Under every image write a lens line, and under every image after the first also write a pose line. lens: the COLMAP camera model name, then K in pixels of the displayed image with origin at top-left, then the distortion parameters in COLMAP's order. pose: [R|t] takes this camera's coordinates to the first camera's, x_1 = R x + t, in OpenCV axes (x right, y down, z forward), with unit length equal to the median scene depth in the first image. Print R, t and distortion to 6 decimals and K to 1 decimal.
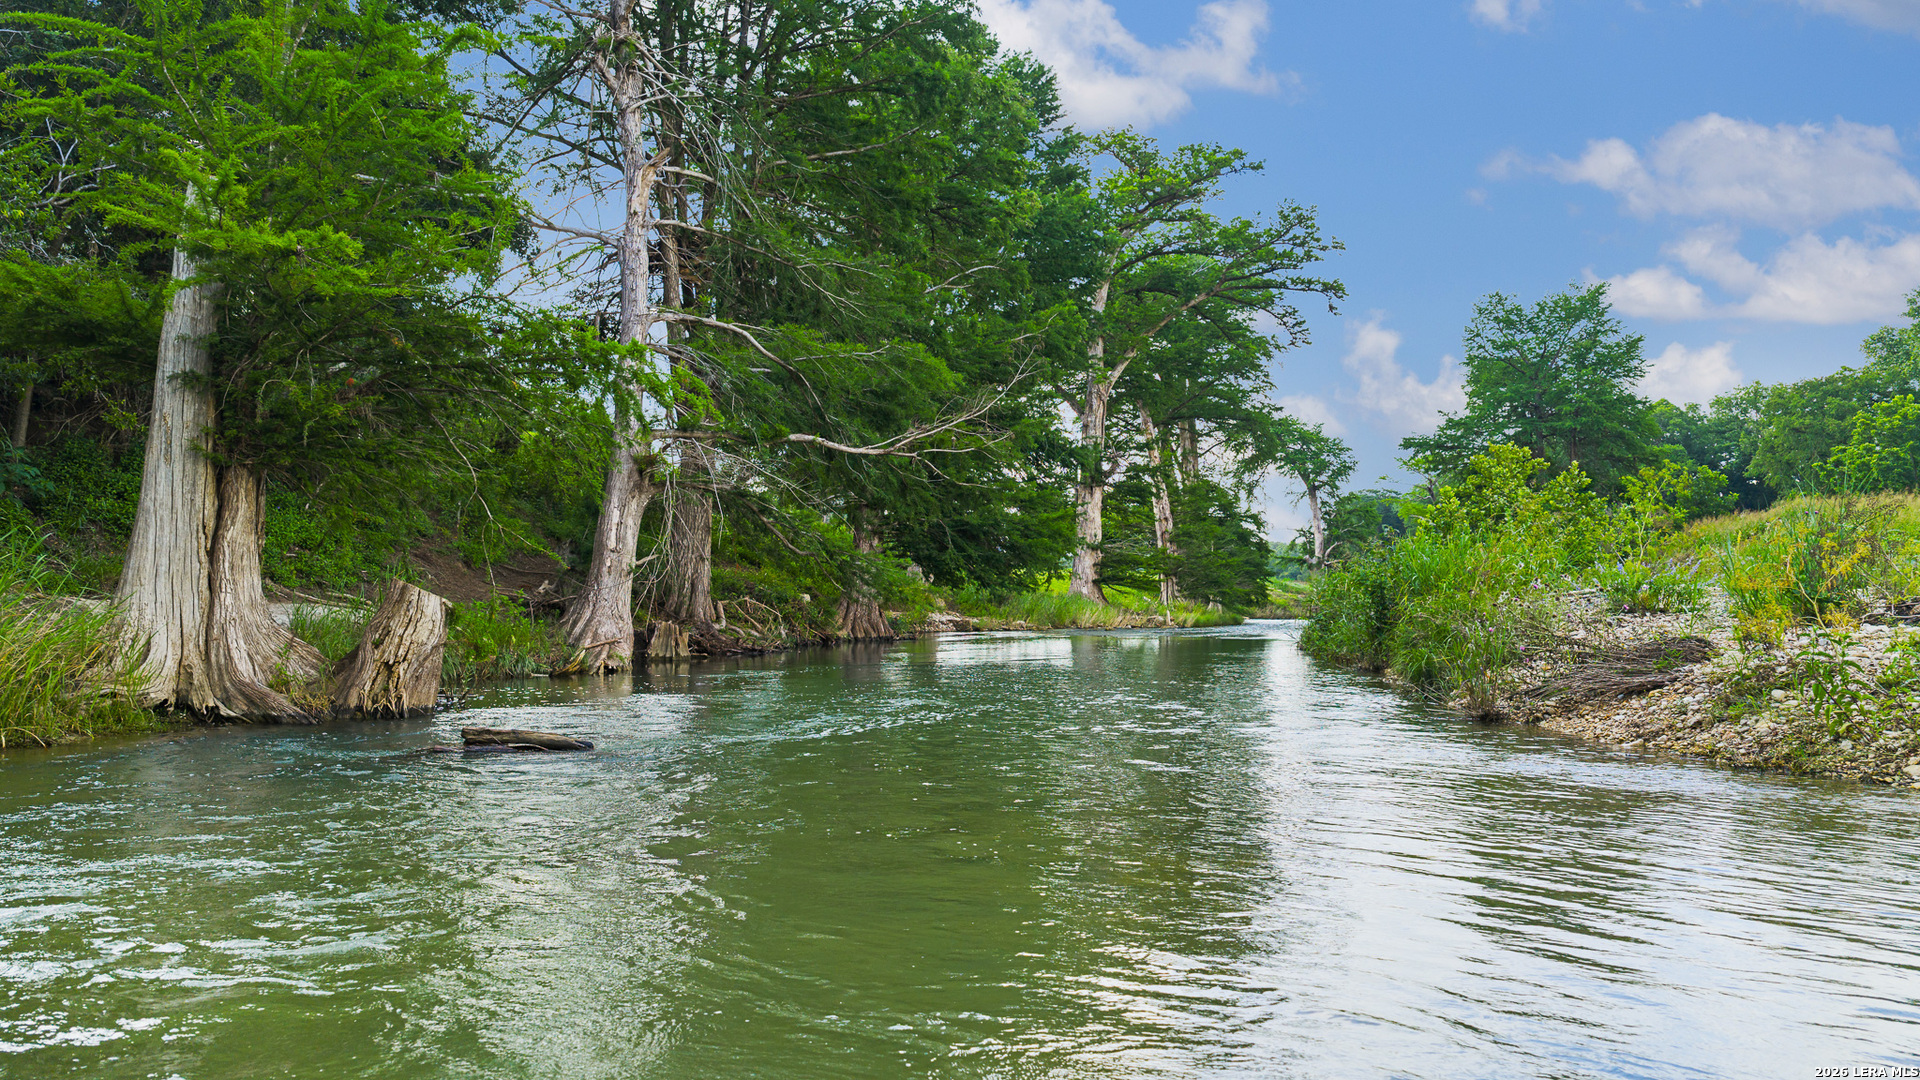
lens RADIAL K [[1588.8, 0, 964.9], [0, 1588.8, 539.9], [0, 0, 1]] dist [0.019333, -0.032367]
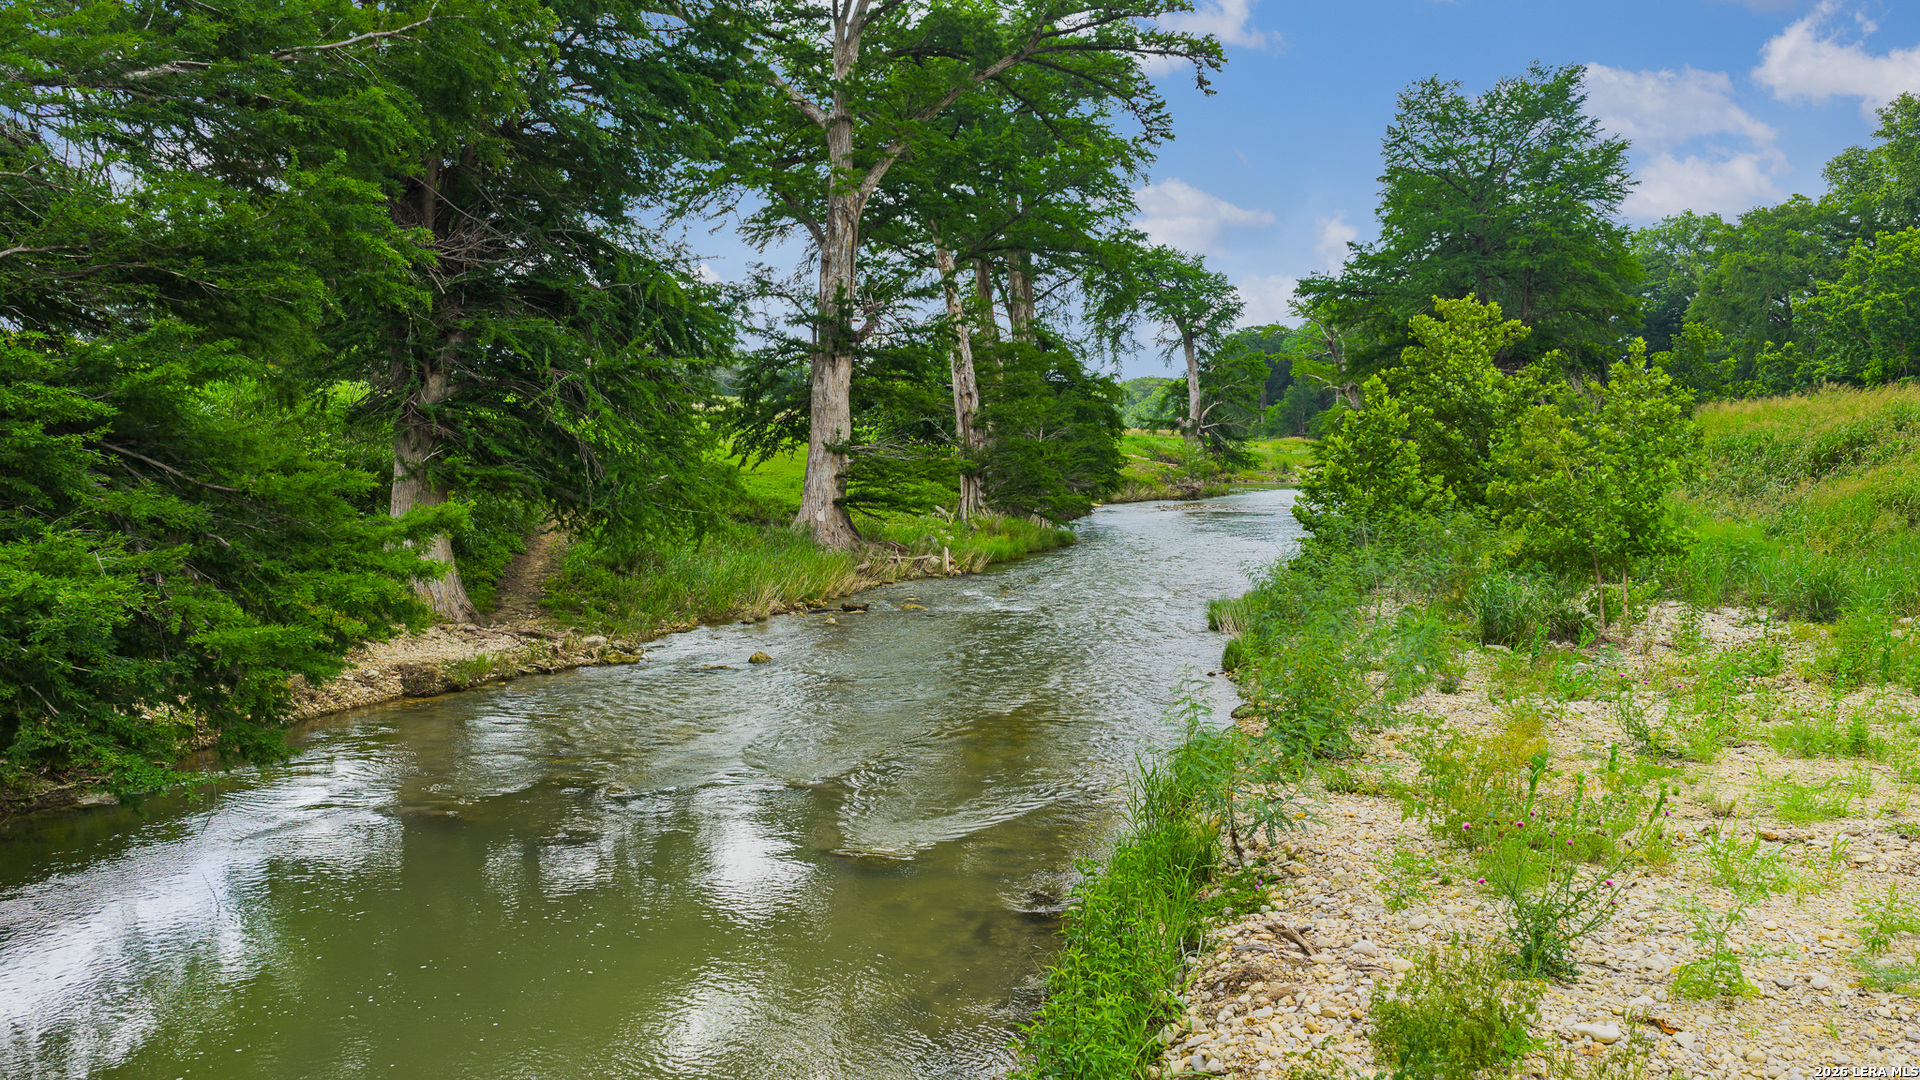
lens RADIAL K [[1588.8, 0, 972.6], [0, 1588.8, 549.1], [0, 0, 1]] dist [0.019333, -0.032367]
pose [[0.997344, -0.003900, 0.072731, 0.065711], [-0.004304, 0.993665, 0.112305, -0.020807], [-0.072708, -0.112319, 0.991008, 0.251365]]
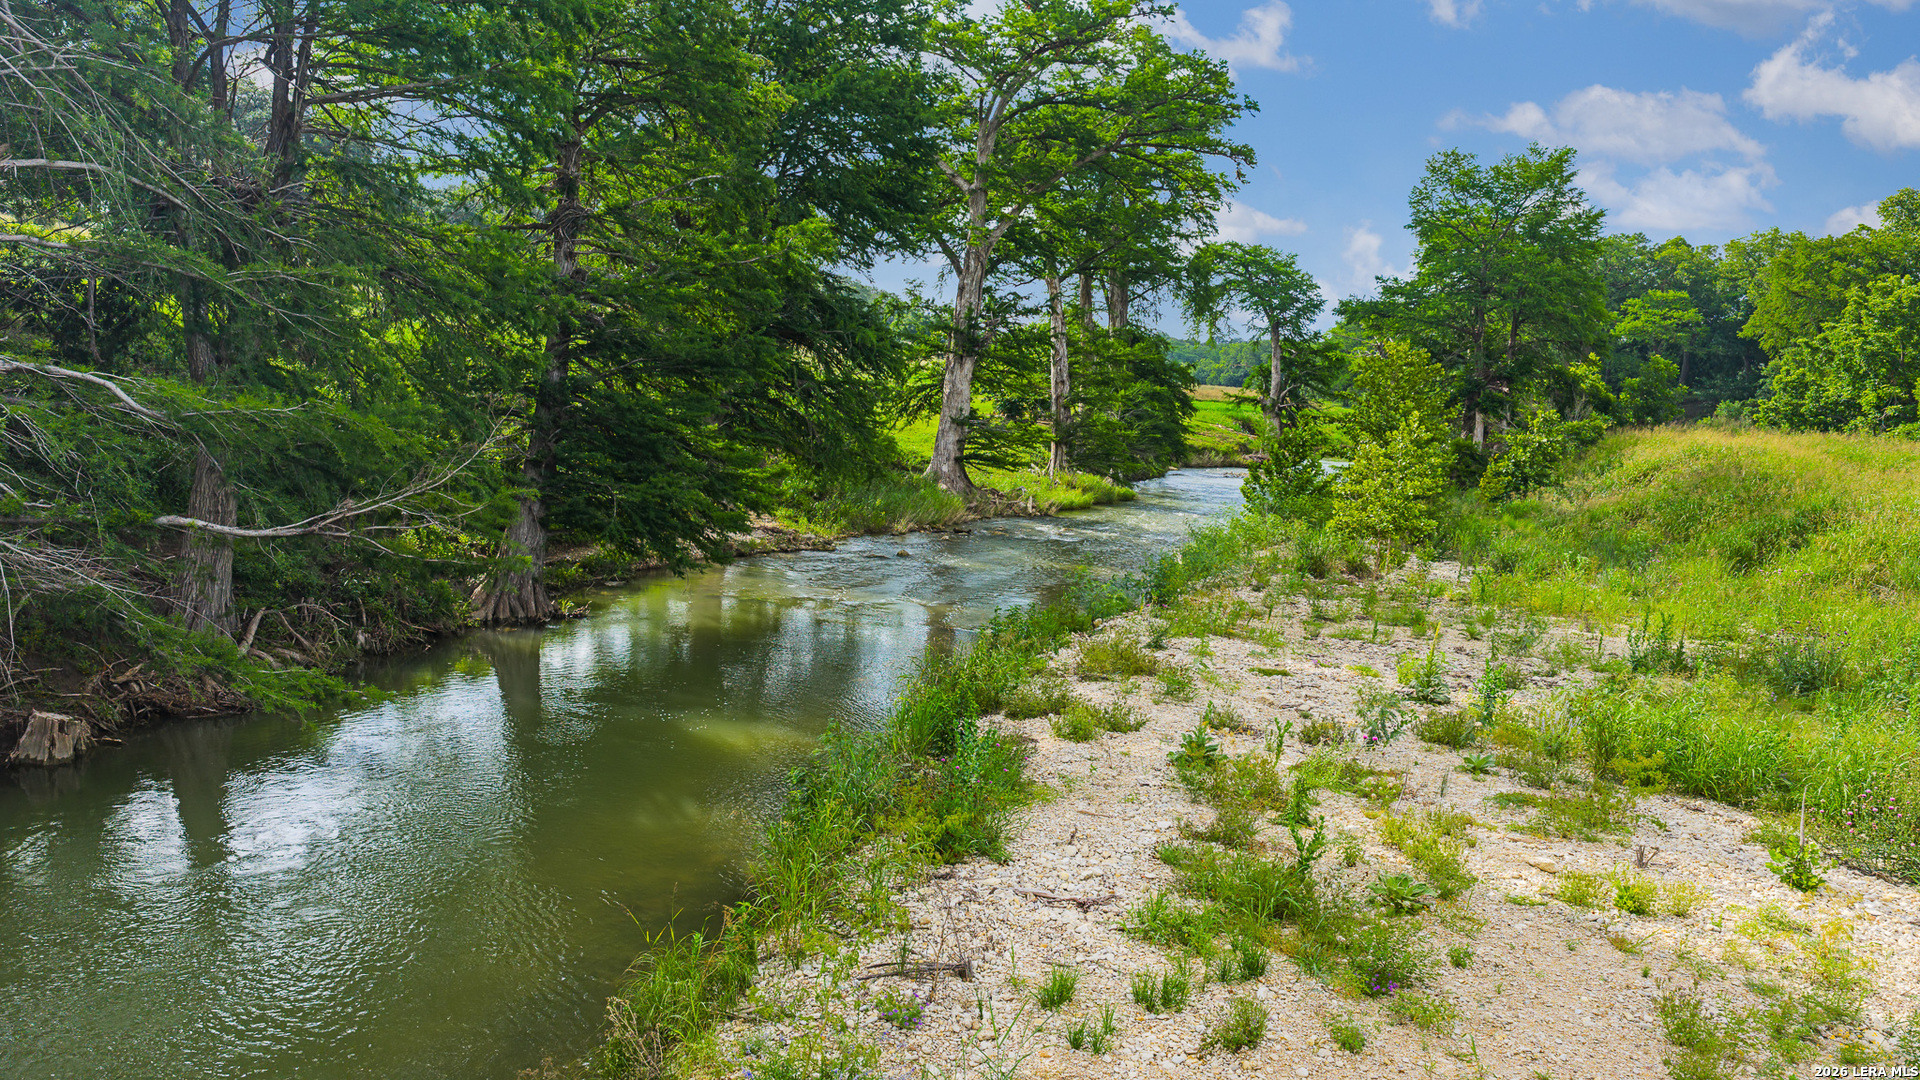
lens RADIAL K [[1588.8, 0, 961.5], [0, 1588.8, 543.0], [0, 0, 1]] dist [0.019333, -0.032367]
pose [[0.997614, 0.068318, -0.009933, 0.071046], [-0.066100, 0.986764, 0.148078, -0.046635], [0.019918, -0.147068, 0.988926, 0.048655]]
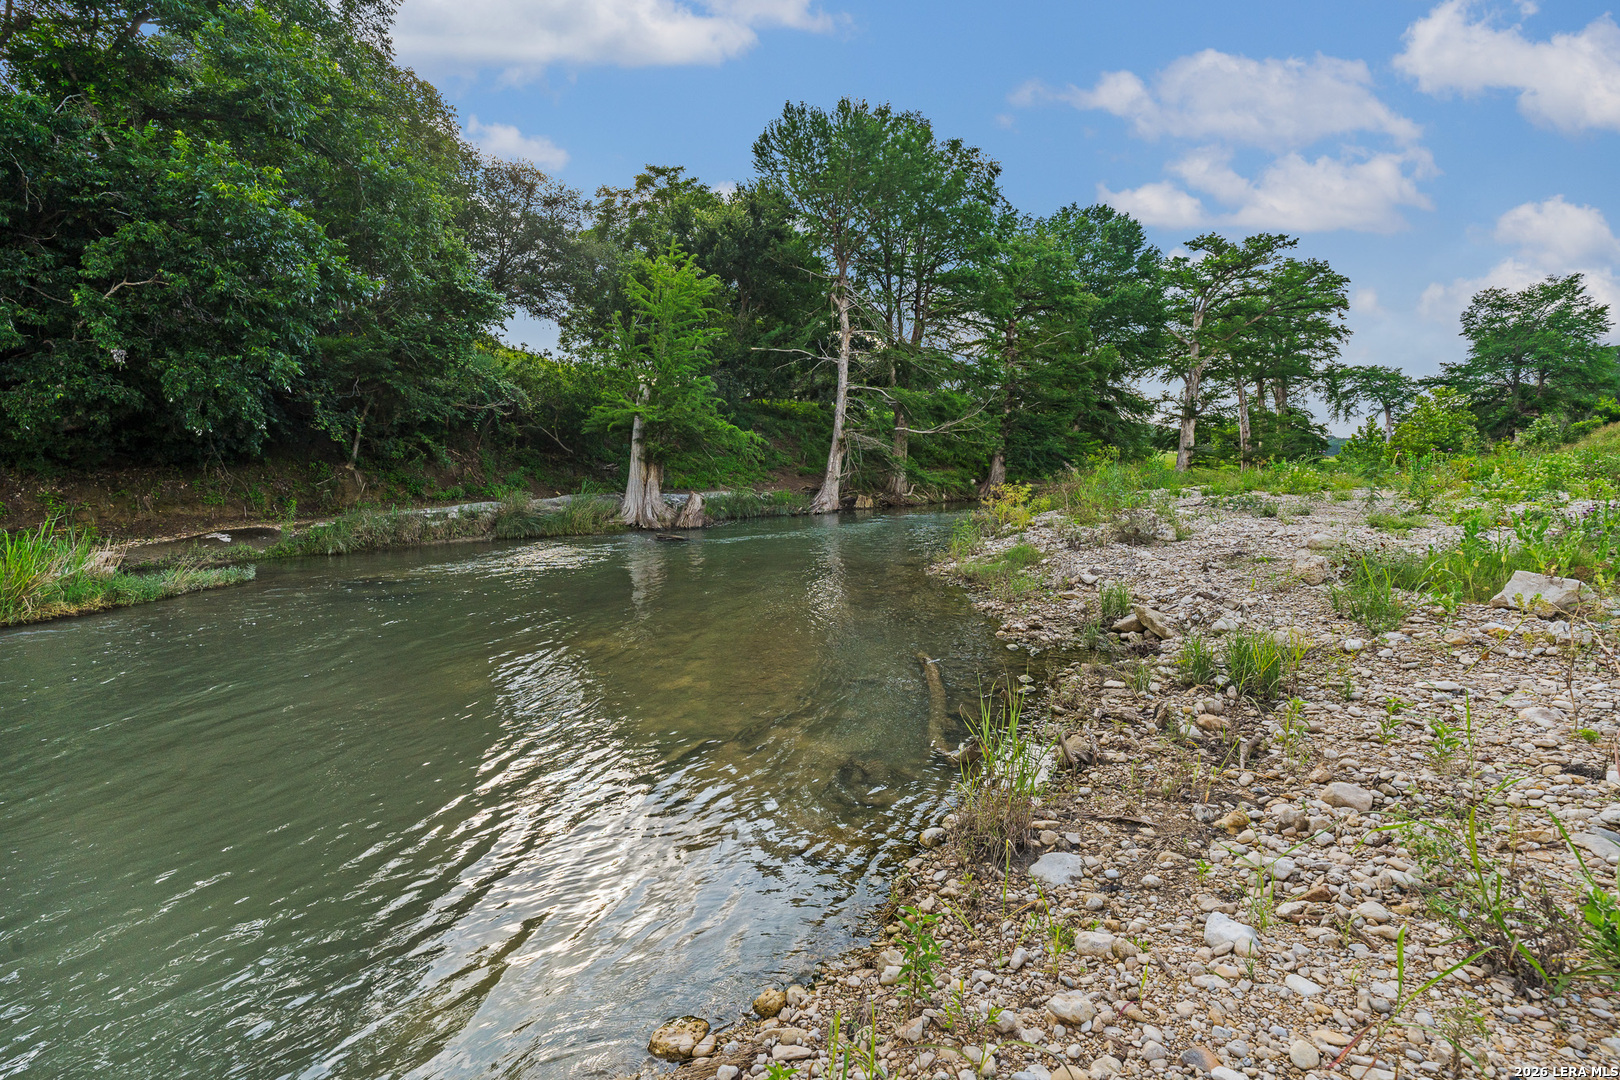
lens RADIAL K [[716.0, 0, 810.1], [0, 716.0, 539.3], [0, 0, 1]] dist [-0.007015, 0.000881]
pose [[0.865932, 0.039604, -0.498591, 0.090245], [0.028519, 0.991328, 0.128275, -0.008869], [0.499348, -0.125297, 0.857294, -0.036846]]
